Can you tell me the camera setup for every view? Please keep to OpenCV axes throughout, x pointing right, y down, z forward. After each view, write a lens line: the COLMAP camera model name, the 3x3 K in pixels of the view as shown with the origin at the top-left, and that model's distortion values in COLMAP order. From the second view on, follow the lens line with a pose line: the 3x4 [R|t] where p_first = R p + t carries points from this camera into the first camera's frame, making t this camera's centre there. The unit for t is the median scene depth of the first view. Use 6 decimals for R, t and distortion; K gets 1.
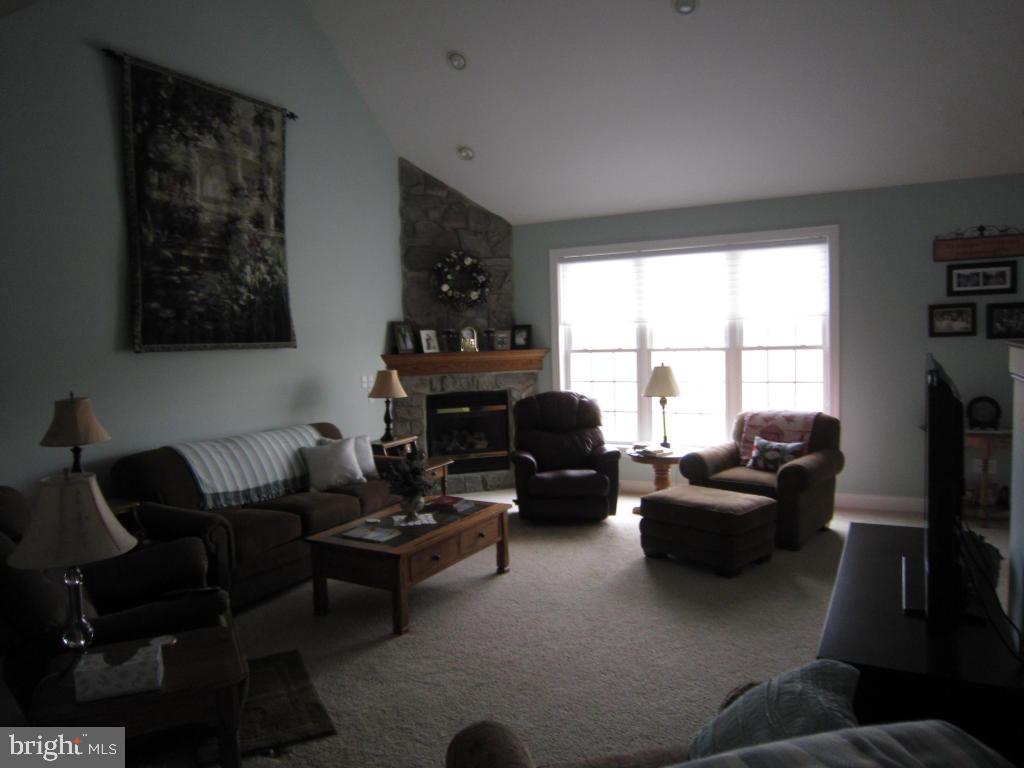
lens RADIAL K [[724.3, 0, 517.8], [0, 724.3, 383.8], [0, 0, 1]] dist [-0.060616, 0.008538]
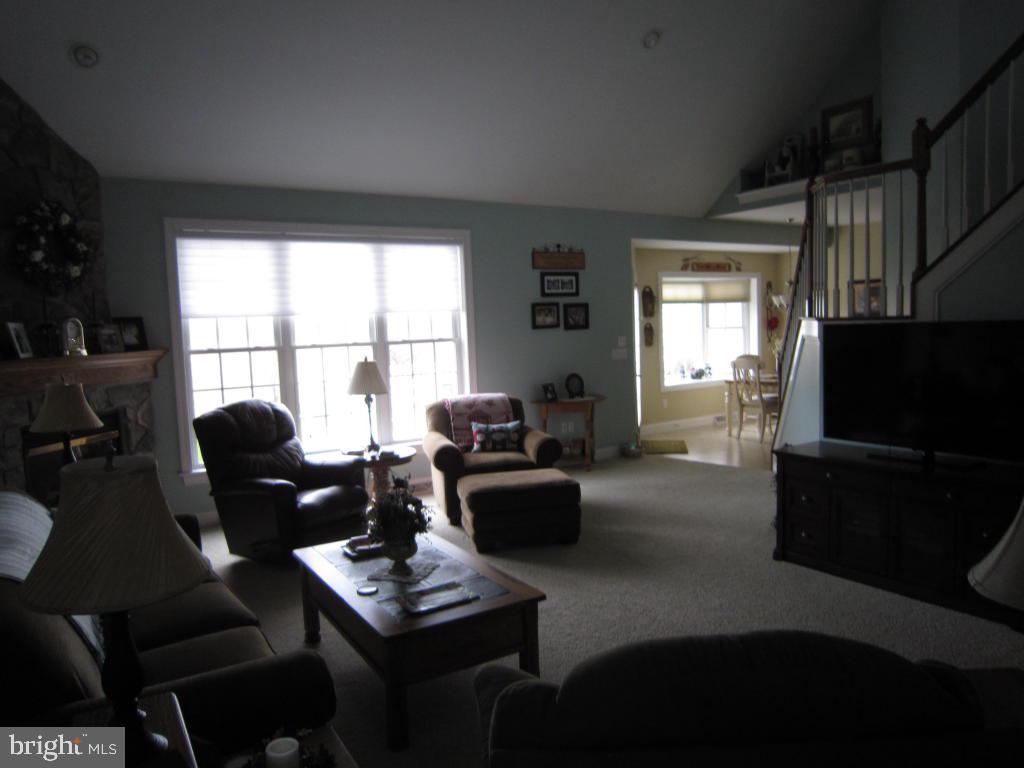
lens RADIAL K [[724.3, 0, 517.9], [0, 724.3, 381.5], [0, 0, 1]] dist [-0.060616, 0.008538]
pose [[0.482569, -0.057689, 0.873956, -0.510207], [0.075219, 0.996872, 0.024269, -0.006786], [-0.872622, 0.054027, 0.485399, 0.384743]]
